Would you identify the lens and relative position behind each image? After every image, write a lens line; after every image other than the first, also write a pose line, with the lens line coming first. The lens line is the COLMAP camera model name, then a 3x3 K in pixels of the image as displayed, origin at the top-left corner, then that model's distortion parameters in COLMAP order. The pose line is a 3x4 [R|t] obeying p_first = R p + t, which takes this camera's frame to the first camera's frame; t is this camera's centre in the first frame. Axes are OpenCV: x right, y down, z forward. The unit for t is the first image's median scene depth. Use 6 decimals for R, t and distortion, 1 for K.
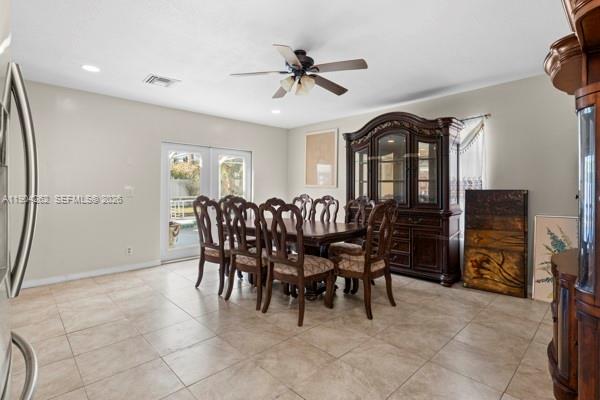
lens RADIAL K [[283.4, 0, 306.2], [0, 283.4, 197.4], [0, 0, 1]] dist [0.000965, 0.000113]
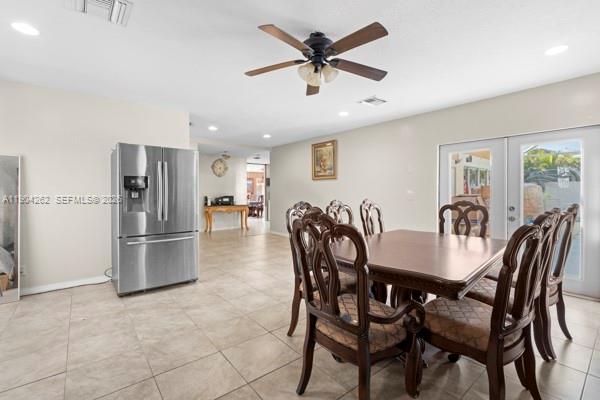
lens RADIAL K [[265.4, 0, 300.0], [0, 265.4, 200.0], [0, 0, 1]] dist [0.000554, -0.000055]
pose [[-0.077000, 0.024623, -0.996727, 0.891885], [-0.016118, 0.999534, 0.025937, -0.040928], [0.996901, 0.018062, -0.076567, 1.116346]]
